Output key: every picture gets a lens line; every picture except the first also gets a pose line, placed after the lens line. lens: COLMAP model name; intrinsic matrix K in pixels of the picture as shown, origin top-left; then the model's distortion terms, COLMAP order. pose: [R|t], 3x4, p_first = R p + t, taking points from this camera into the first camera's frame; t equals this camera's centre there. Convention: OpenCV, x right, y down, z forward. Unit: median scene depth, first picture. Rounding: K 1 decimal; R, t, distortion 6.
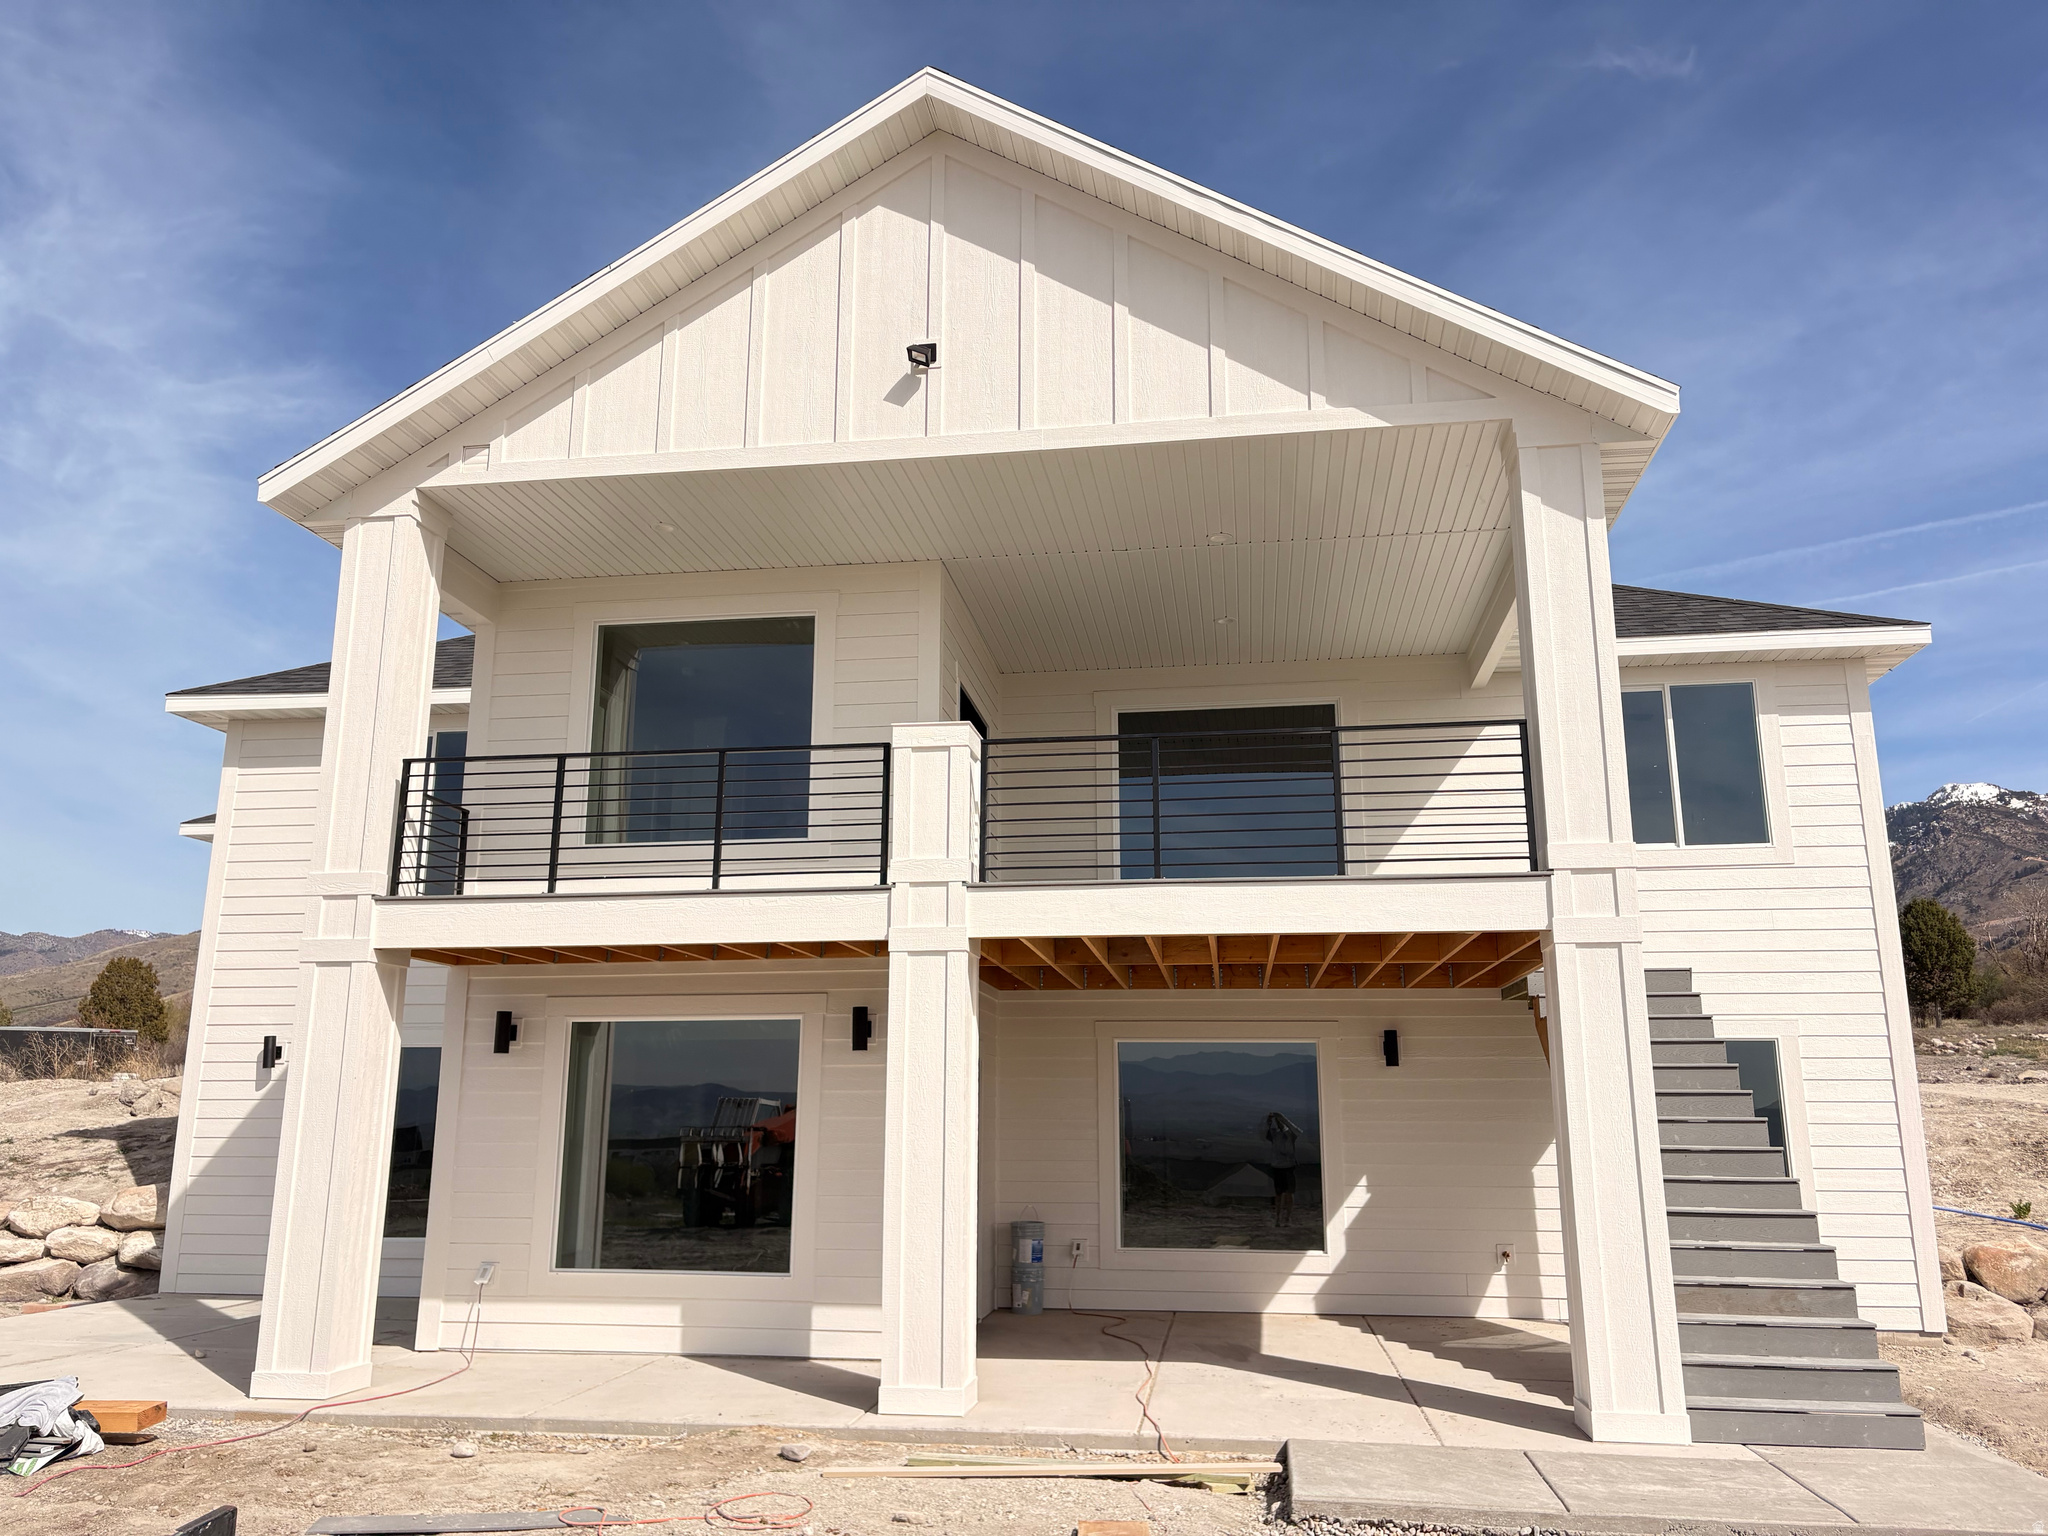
lens RADIAL K [[1527.7, 0, 1013.2], [0, 1527.7, 768.1], [0, 0, 1]] dist [0.010061, -0.008389]
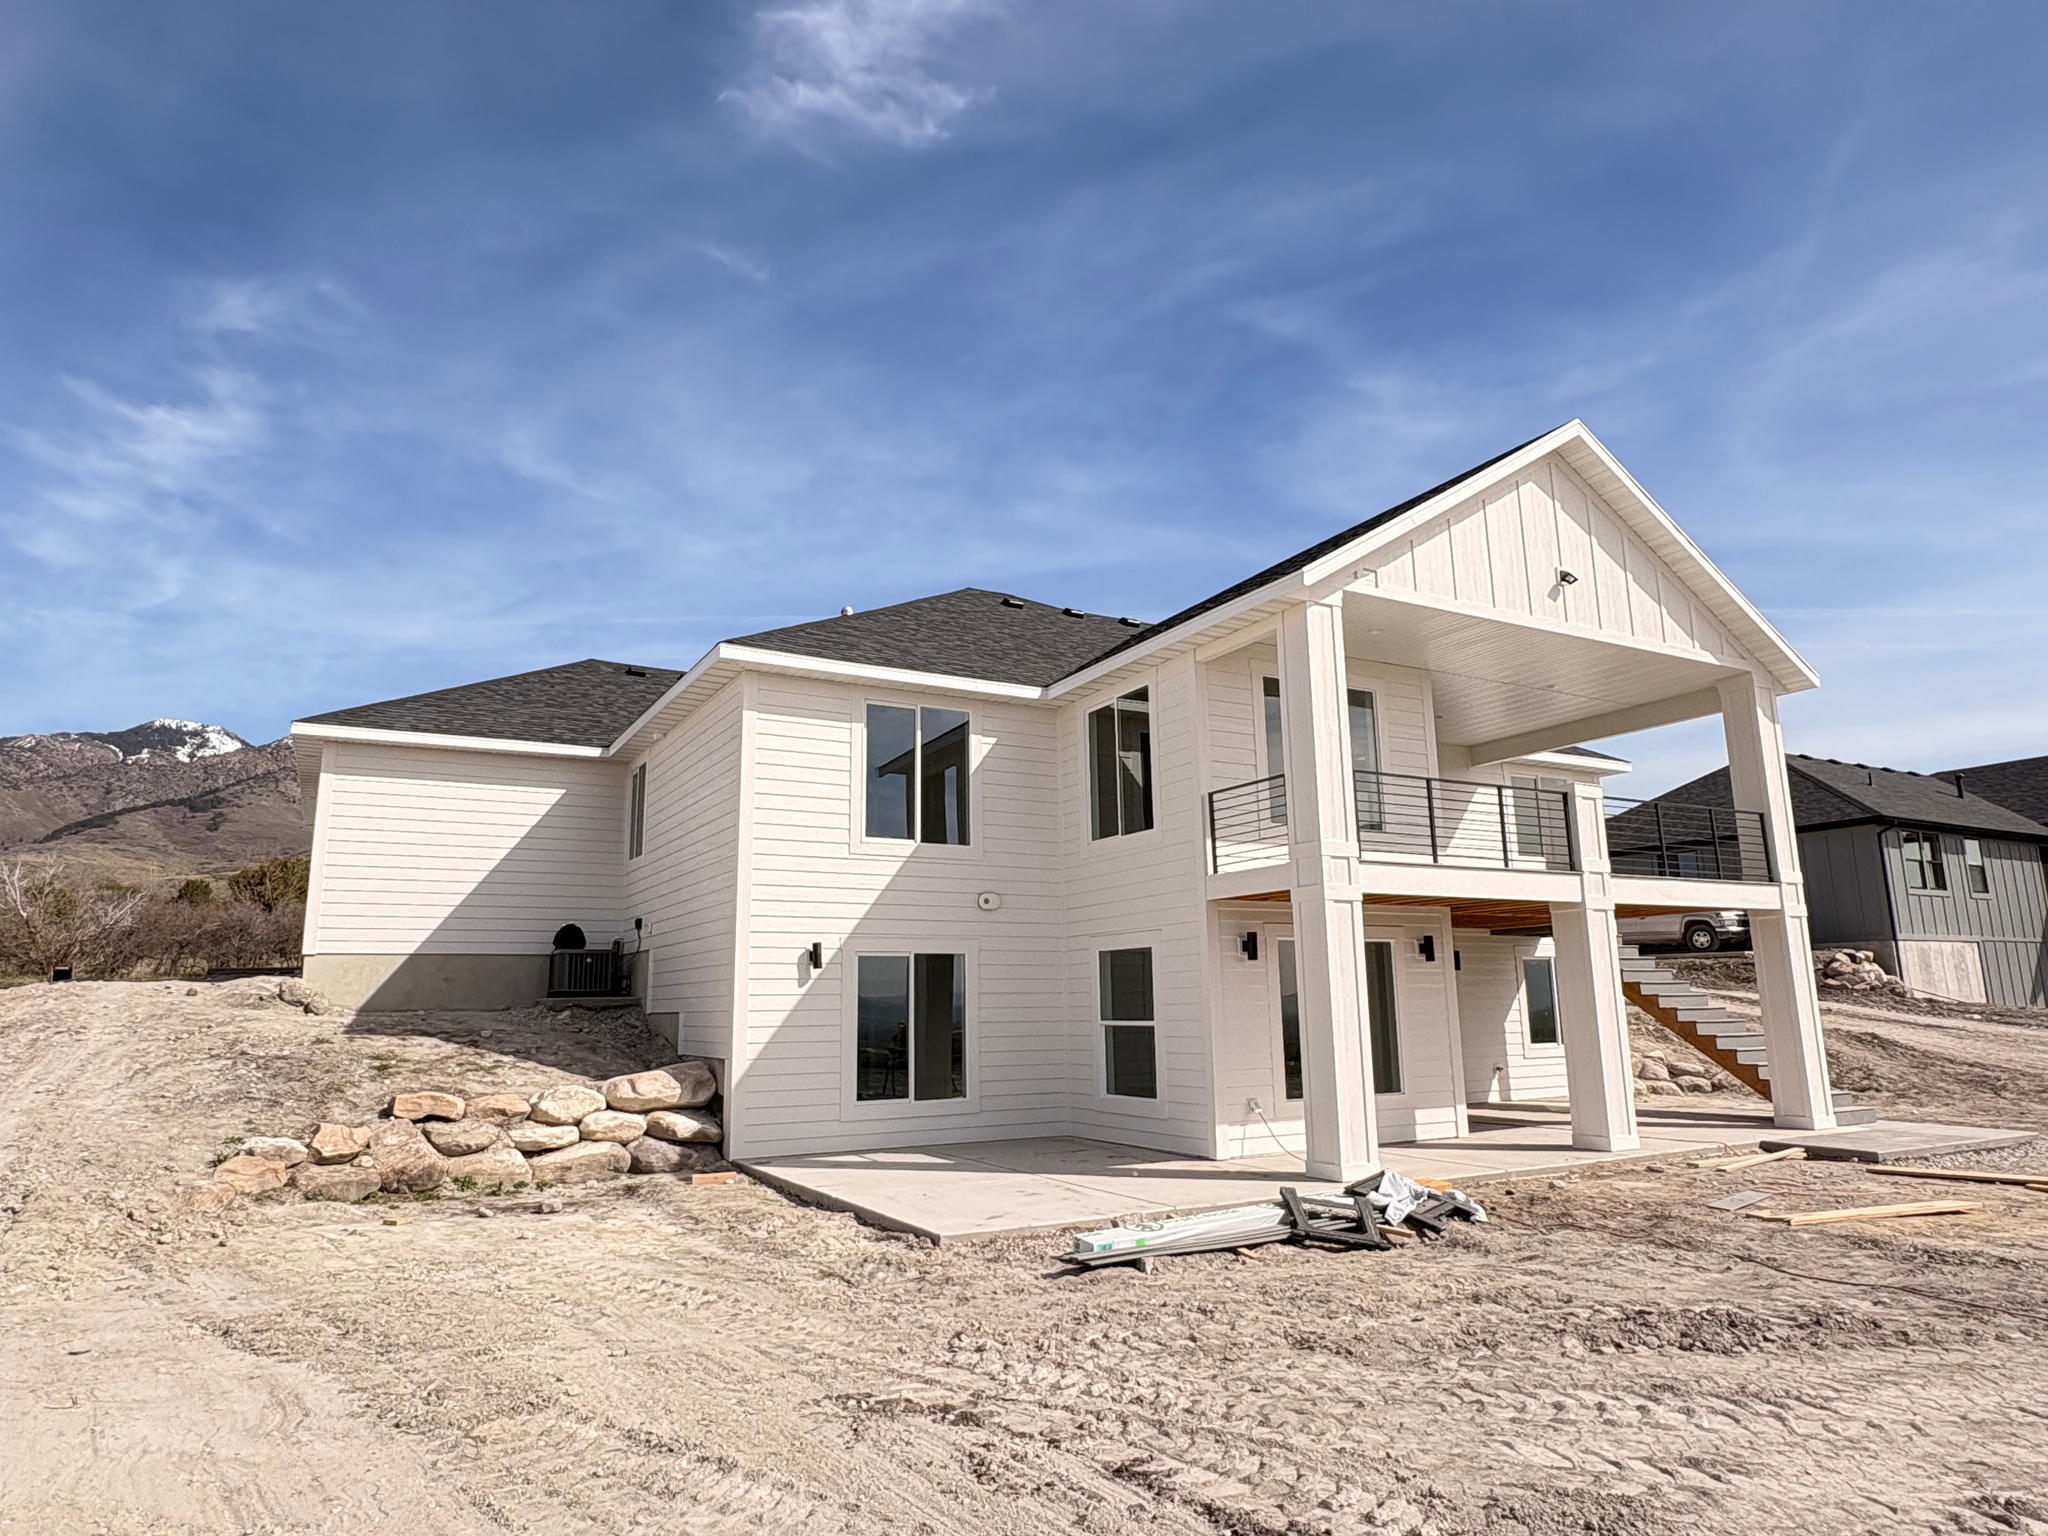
lens RADIAL K [[1223.8, 0, 1018.9], [0, 1223.8, 773.7], [0, 0, 1]] dist [-0.000109, 0.001278]
pose [[0.790197, 0.100268, 0.604594, -1.087427], [-0.120287, 0.992711, -0.007421, 0.036778], [-0.600932, -0.066861, 0.796499, 0.170783]]
